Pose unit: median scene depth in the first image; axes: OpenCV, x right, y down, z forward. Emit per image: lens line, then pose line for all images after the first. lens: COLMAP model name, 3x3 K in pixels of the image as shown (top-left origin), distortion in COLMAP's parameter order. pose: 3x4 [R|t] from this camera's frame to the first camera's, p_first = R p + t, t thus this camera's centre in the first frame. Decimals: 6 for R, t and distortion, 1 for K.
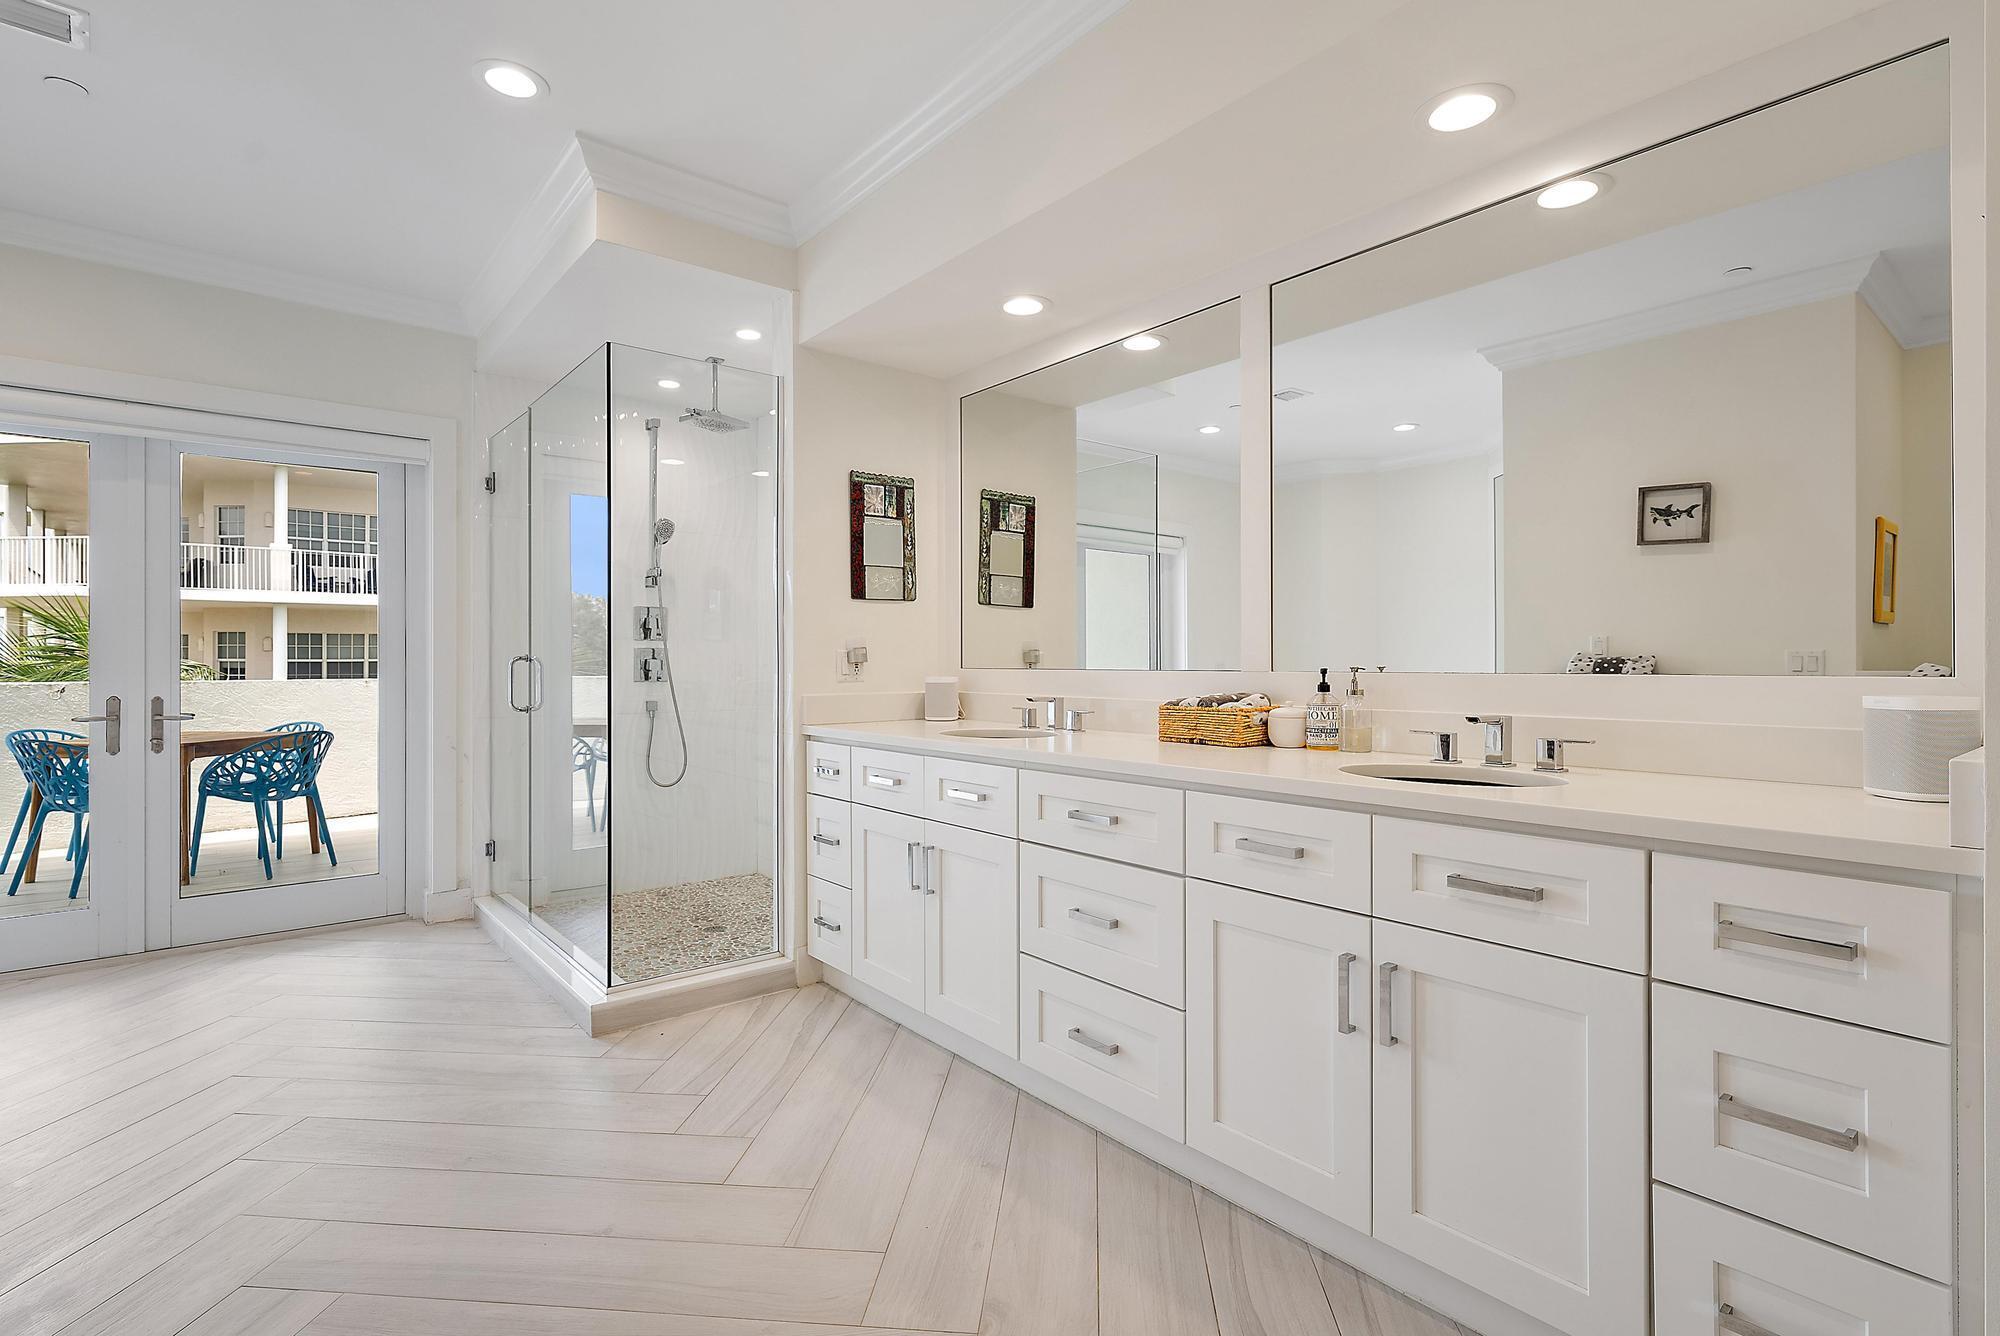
lens RADIAL K [[948.7, 0, 1003.1], [0, 948.7, 669.8], [0, 0, 1]] dist [0.020676, 0.000001]
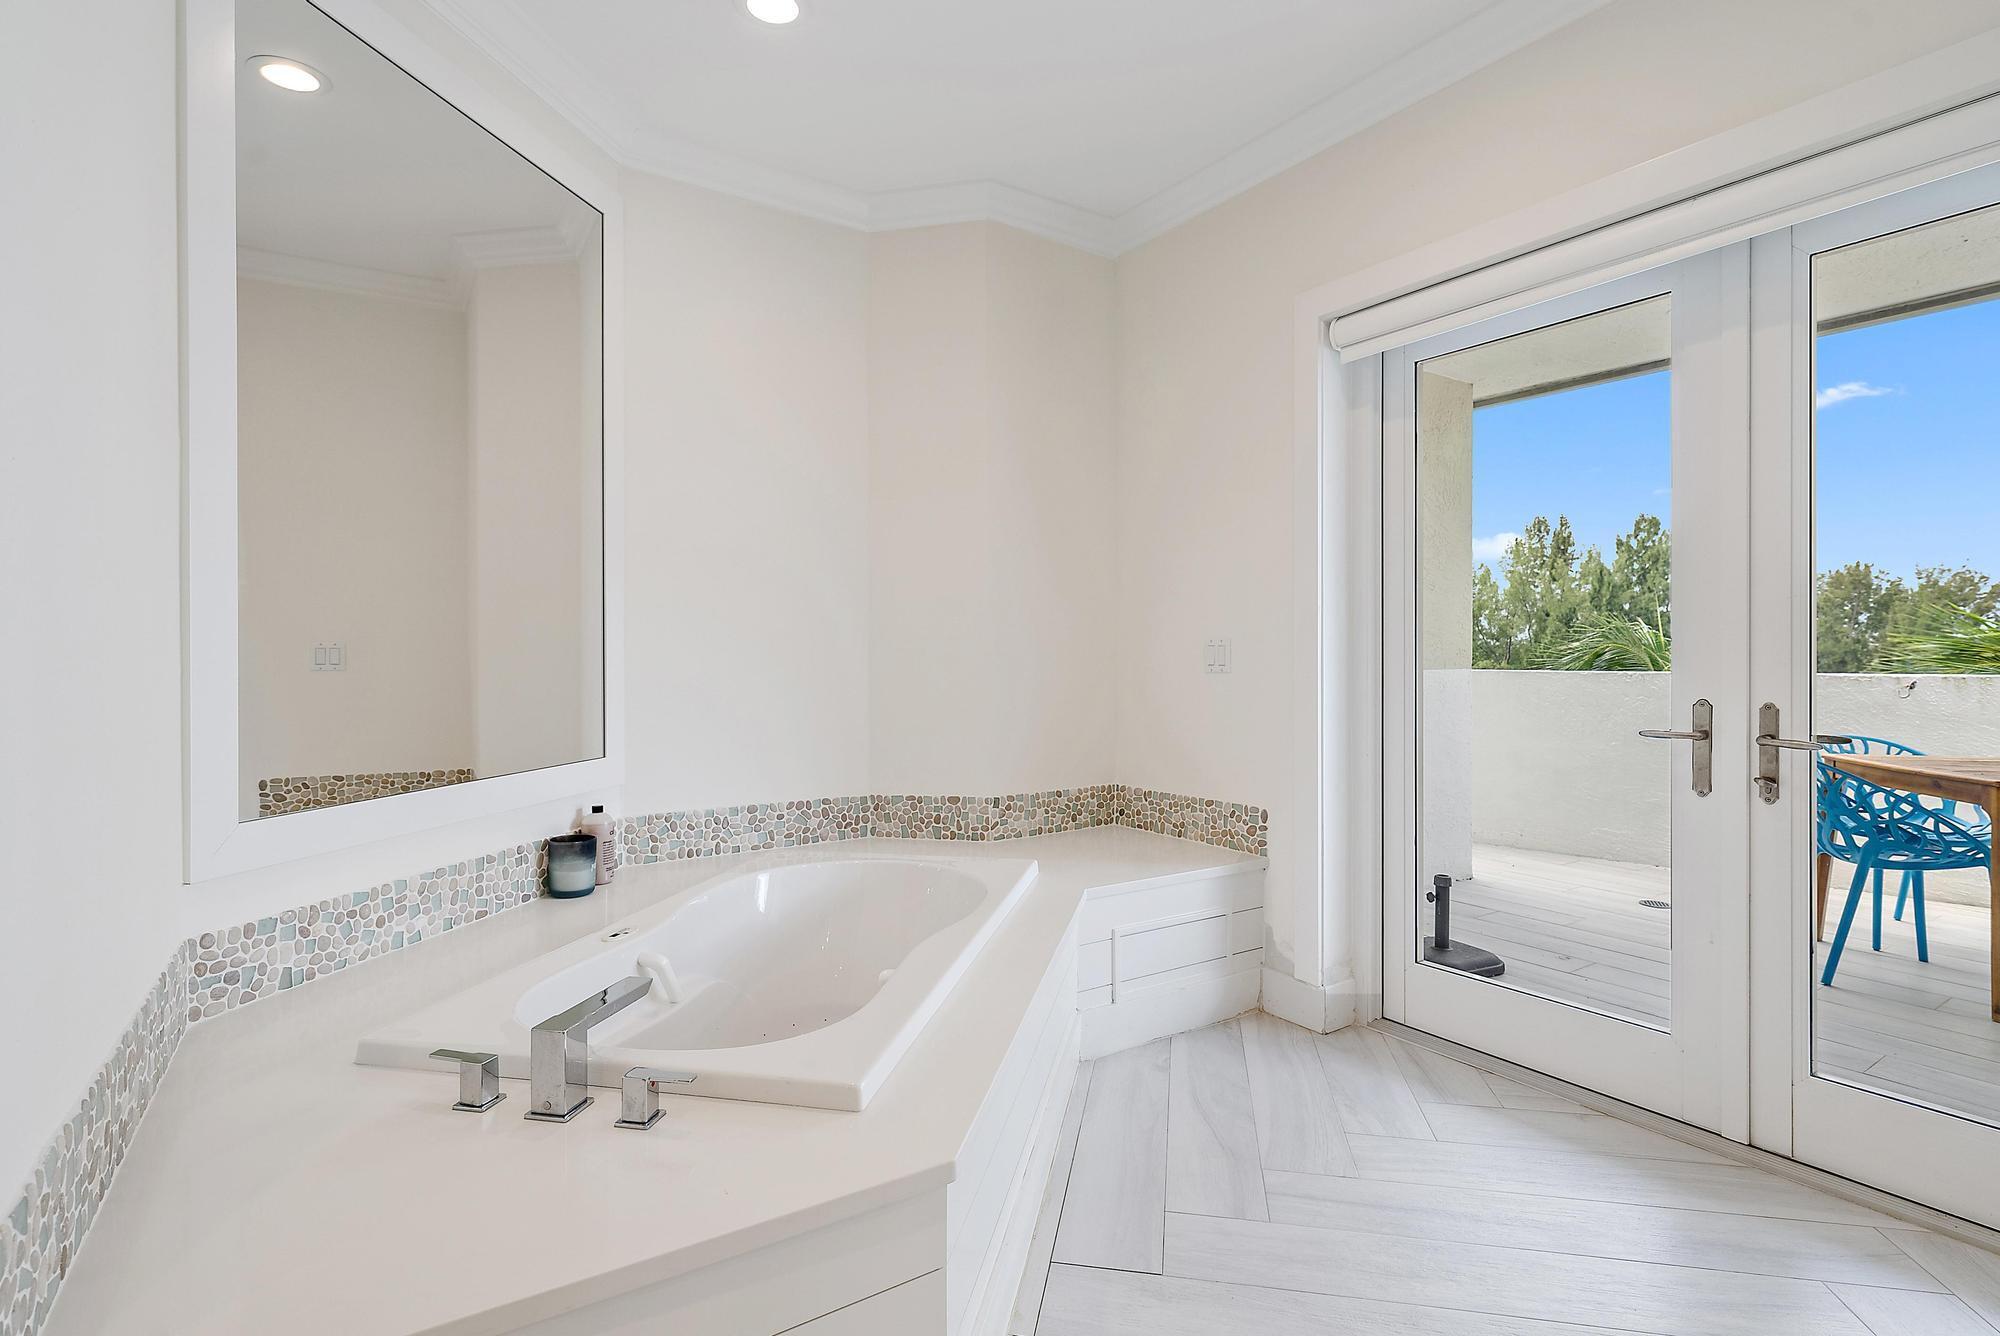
lens RADIAL K [[948.7, 0, 999.1], [0, 948.7, 659.5], [0, 0, 1]] dist [0.020676, 0.000001]
pose [[-0.093730, 0.003060, -0.995593, -0.274077], [-0.003547, 0.999988, 0.003408, 0.001875], [0.995591, 0.003851, -0.093718, 0.604394]]
